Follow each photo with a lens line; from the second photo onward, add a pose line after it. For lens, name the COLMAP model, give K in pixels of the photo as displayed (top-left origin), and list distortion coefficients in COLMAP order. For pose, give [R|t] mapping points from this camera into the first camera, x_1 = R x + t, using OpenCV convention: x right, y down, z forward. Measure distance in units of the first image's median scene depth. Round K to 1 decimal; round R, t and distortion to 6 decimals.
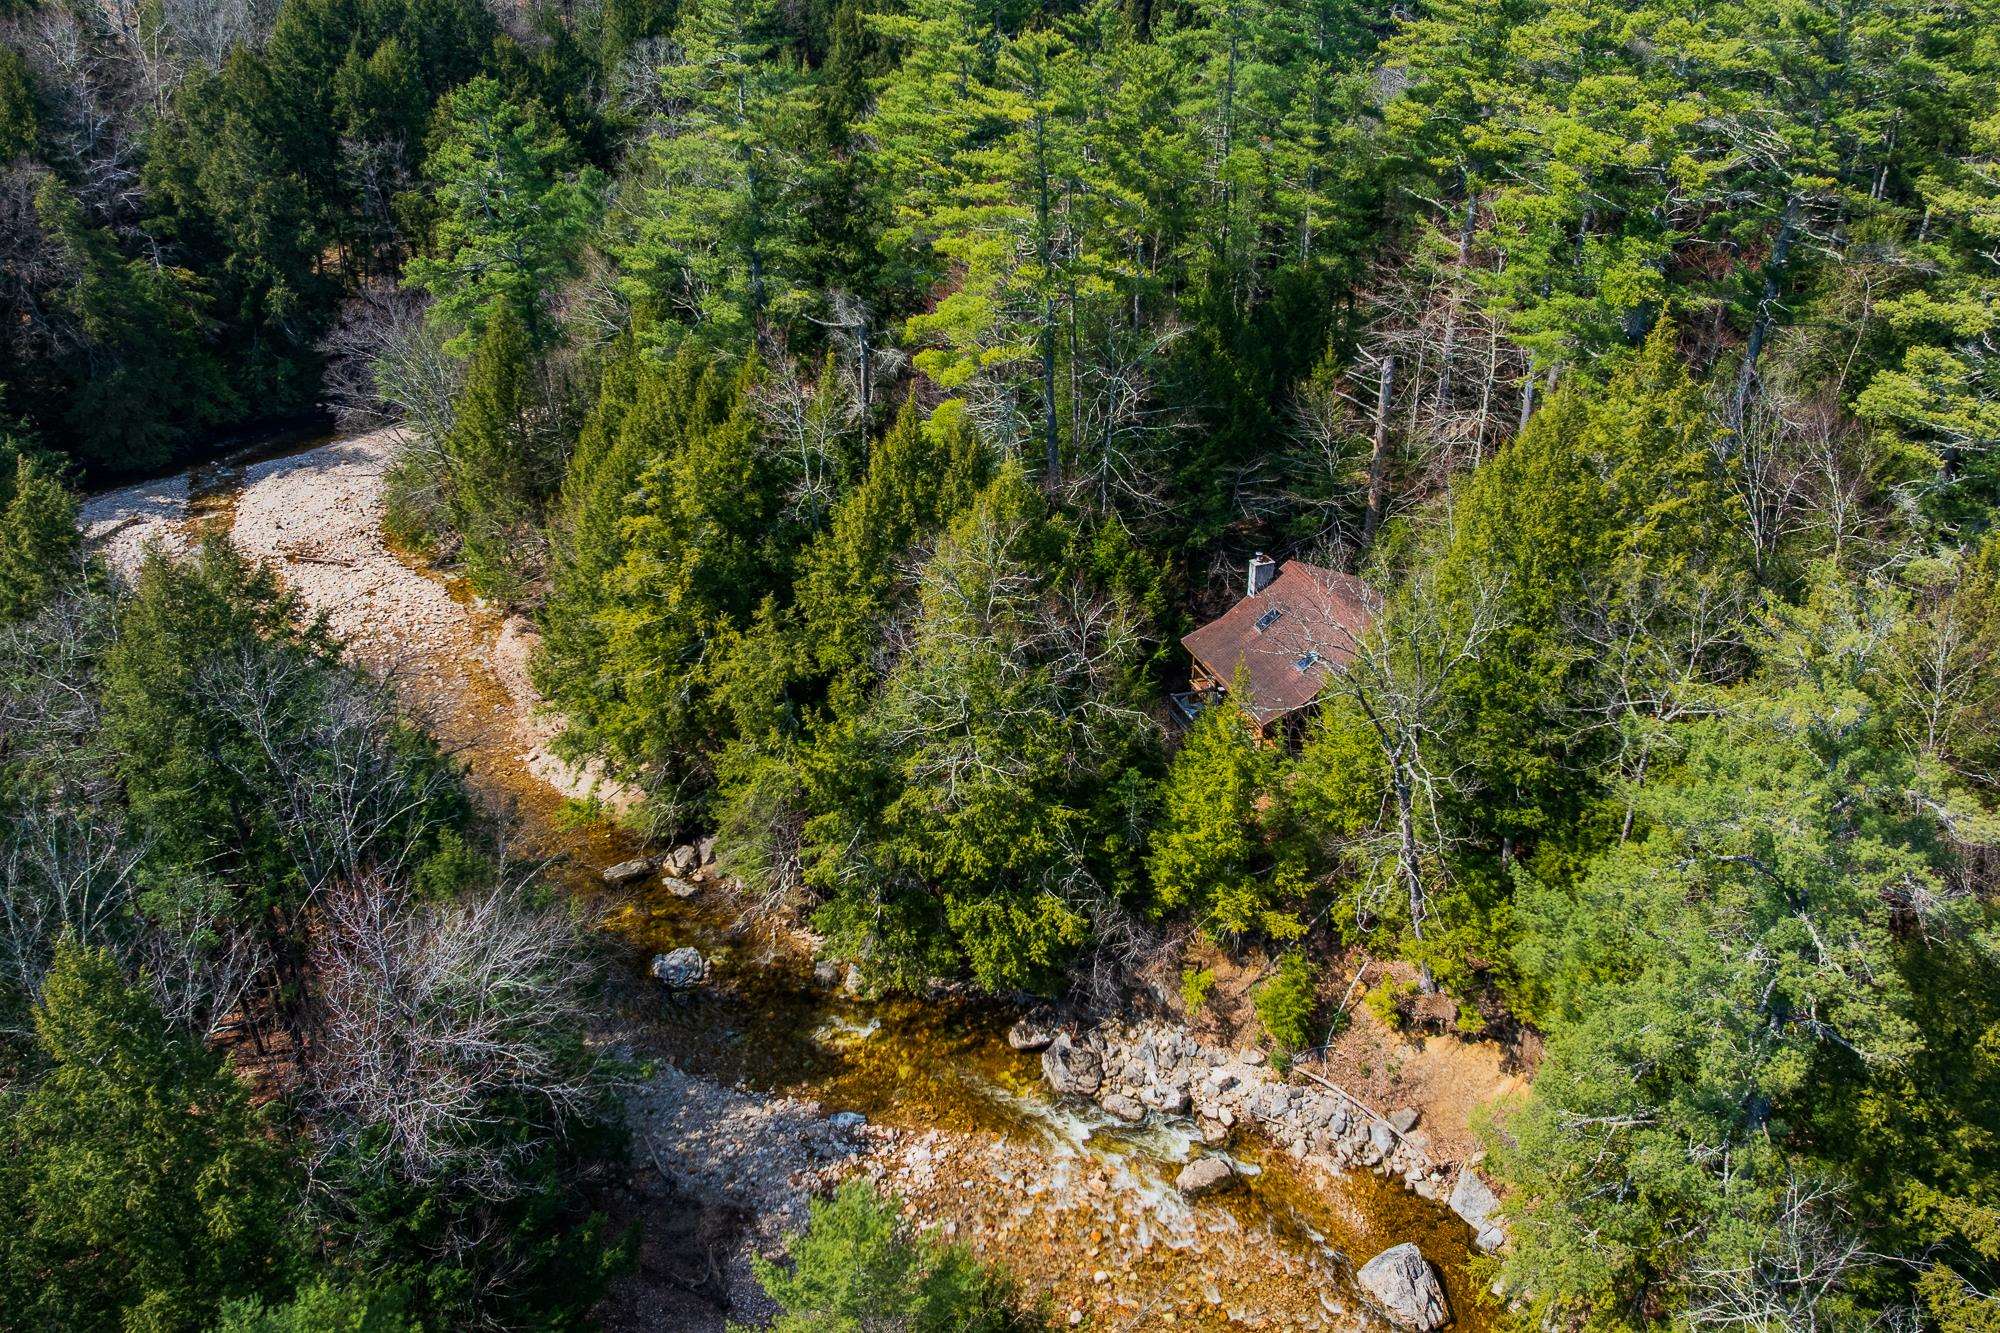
lens RADIAL K [[1643.3, 0, 987.3], [0, 1643.3, 672.8], [0, 0, 1]] dist [-0.011719, -0.023177]
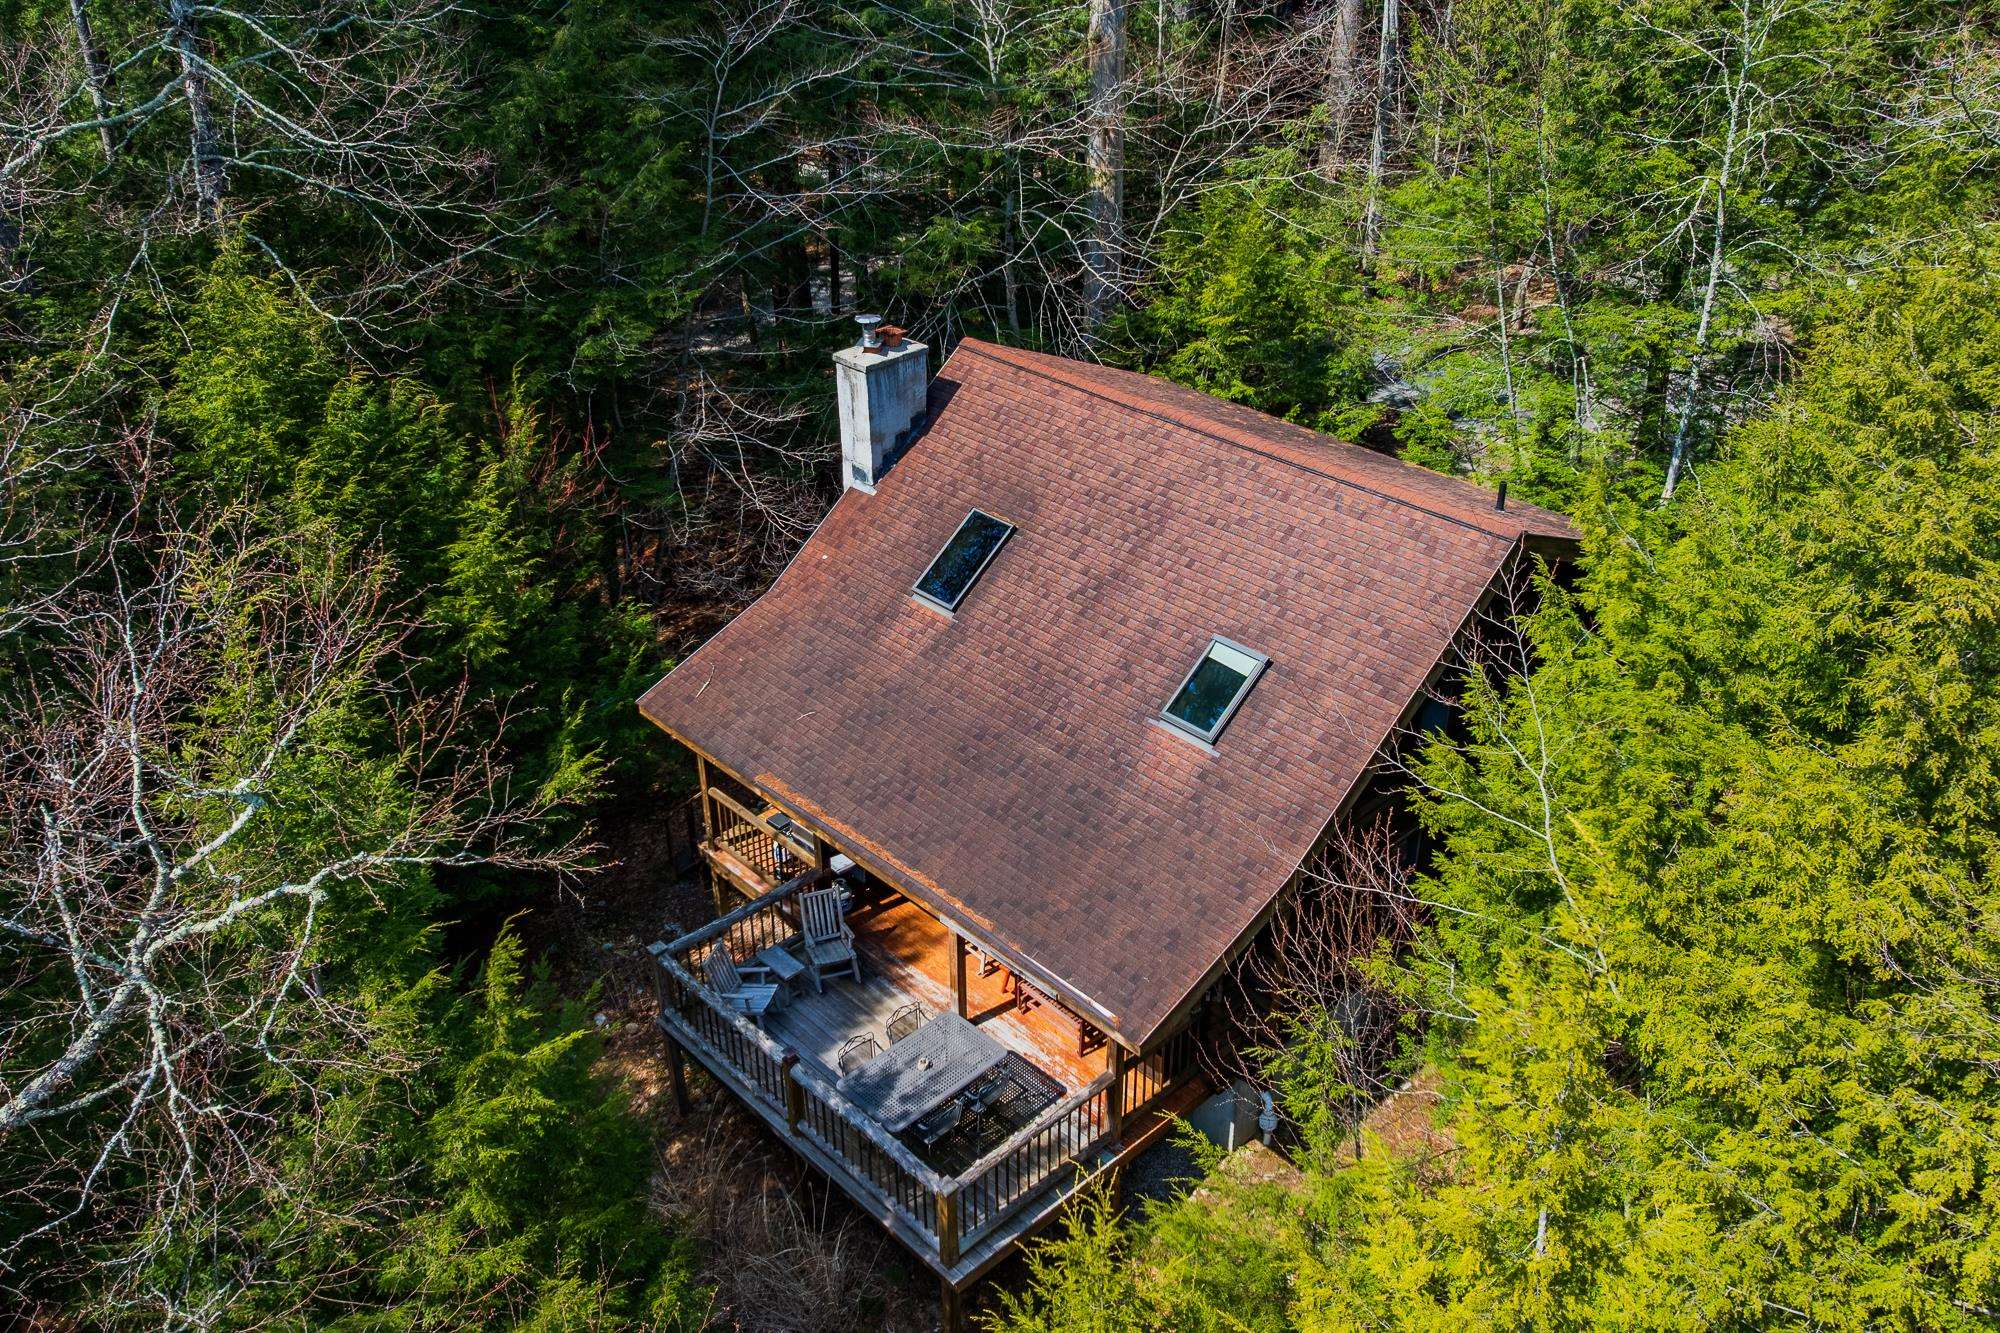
lens RADIAL K [[1643.3, 0, 1005.8], [0, 1643.3, 668.4], [0, 0, 1]] dist [-0.011719, -0.023177]
pose [[0.918265, -0.198232, 0.342773, 0.092970], [0.208517, 0.977994, 0.006988, -0.017005], [-0.336615, 0.065057, 0.939392, 0.817859]]
